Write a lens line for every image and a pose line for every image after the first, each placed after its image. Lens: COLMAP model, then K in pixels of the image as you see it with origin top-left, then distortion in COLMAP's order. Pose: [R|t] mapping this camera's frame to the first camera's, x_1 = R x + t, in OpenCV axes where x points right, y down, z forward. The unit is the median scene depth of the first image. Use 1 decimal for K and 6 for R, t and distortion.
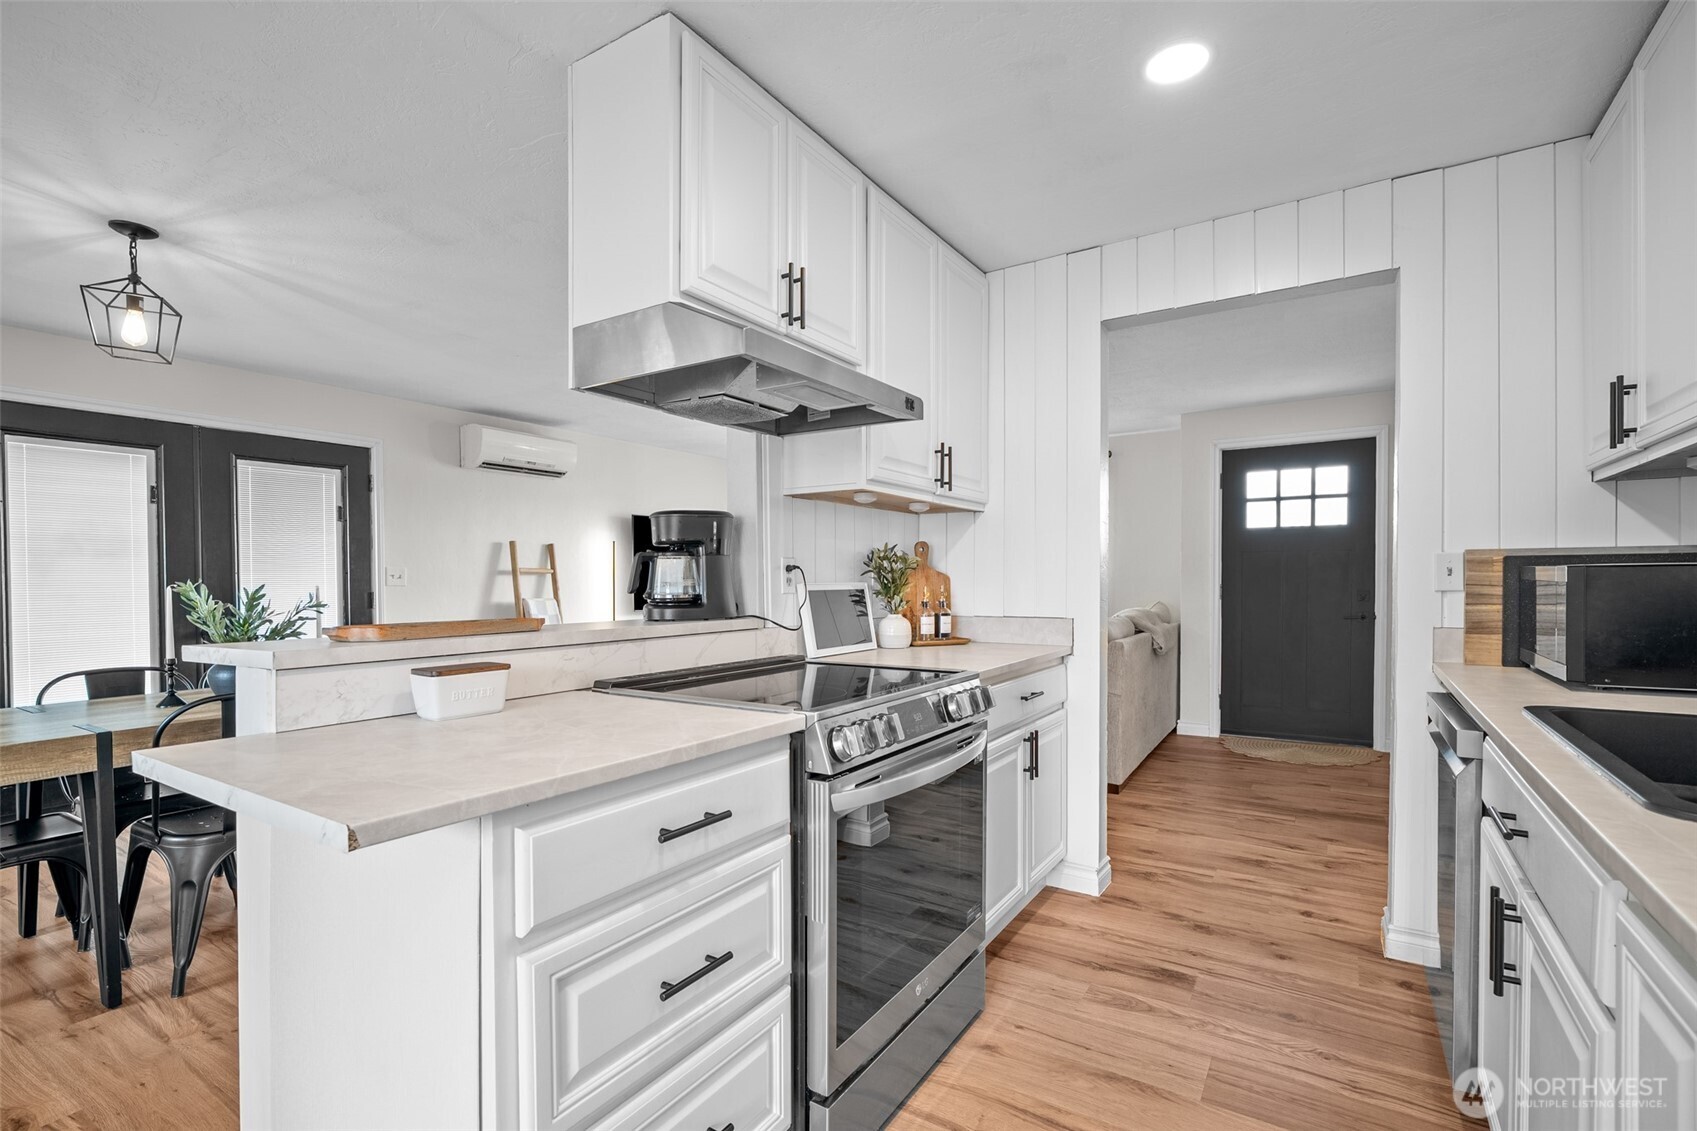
lens RADIAL K [[776.0, 0, 846.7], [0, 776.0, 580.0], [0, 0, 1]] dist [-0.005574, -0.000400]
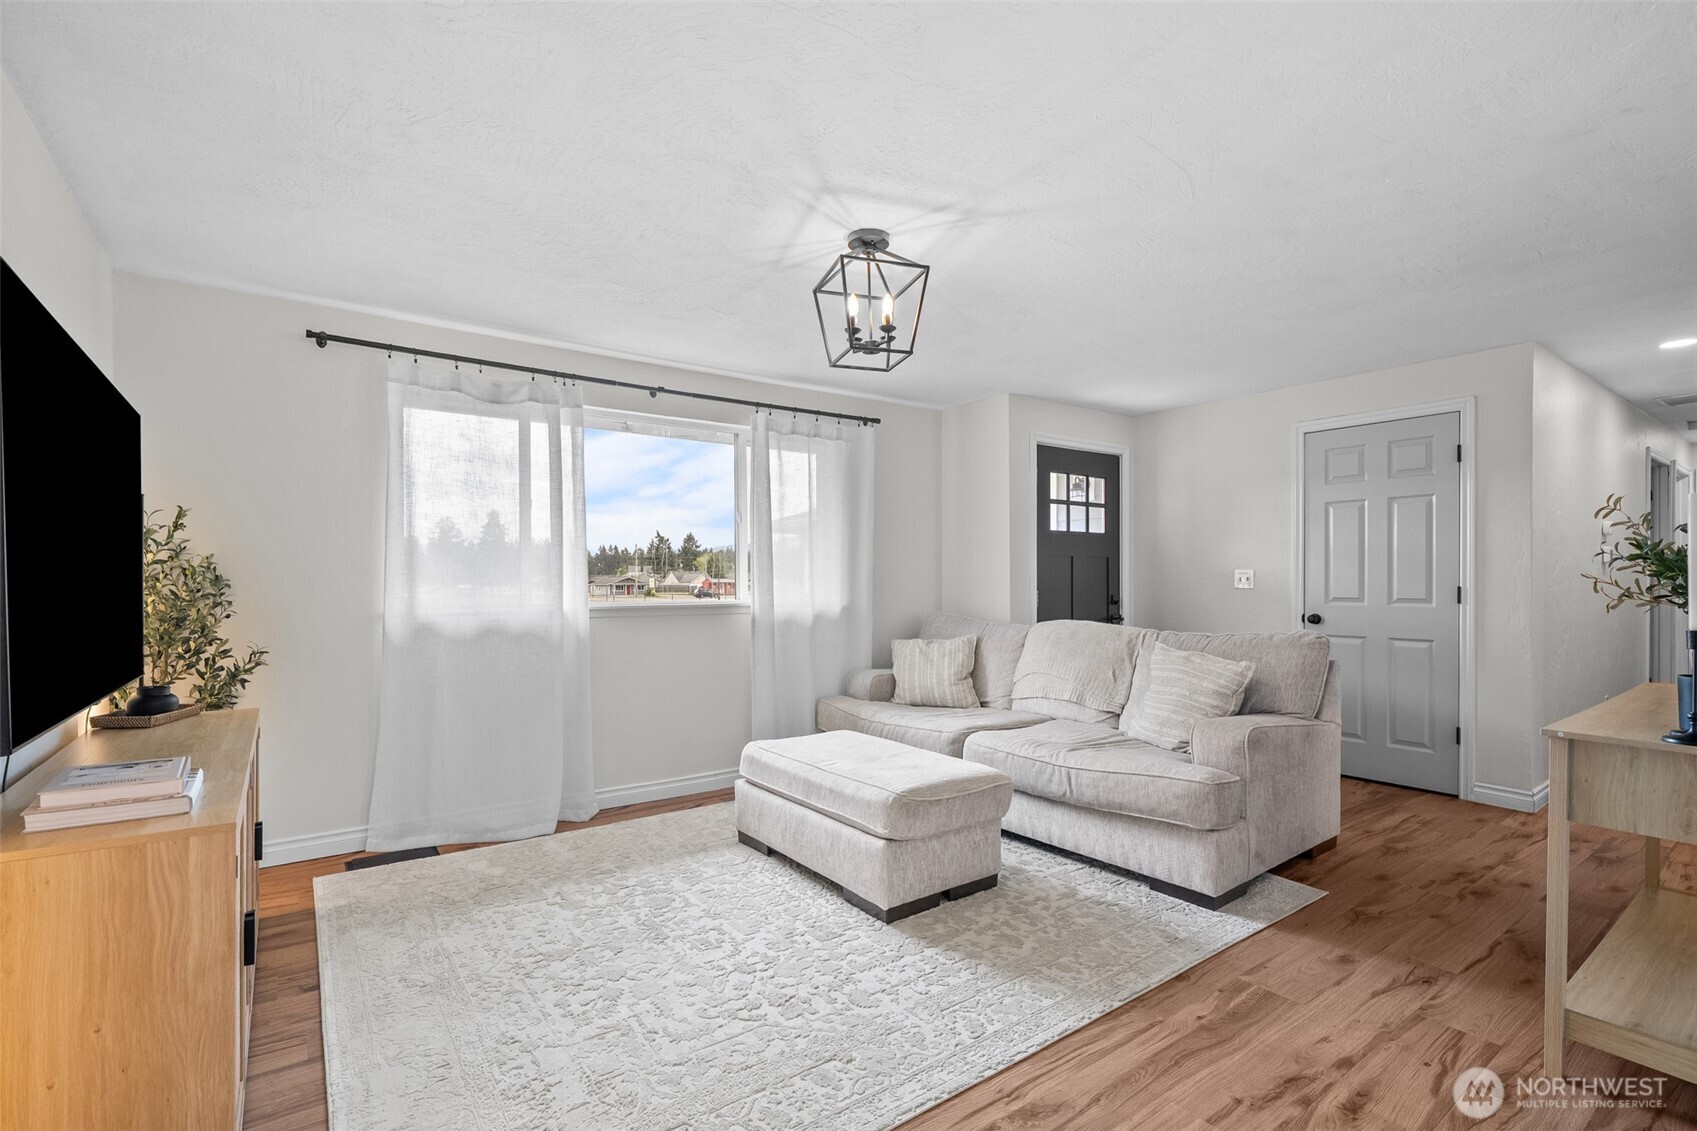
lens RADIAL K [[776.0, 0, 834.5], [0, 776.0, 581.0], [0, 0, 1]] dist [-0.005574, -0.000400]
pose [[0.371558, -0.002230, 0.928407, -0.490444], [0.002969, 0.999995, 0.001214, -0.008069], [-0.928405, 0.002305, 0.371563, 0.946631]]
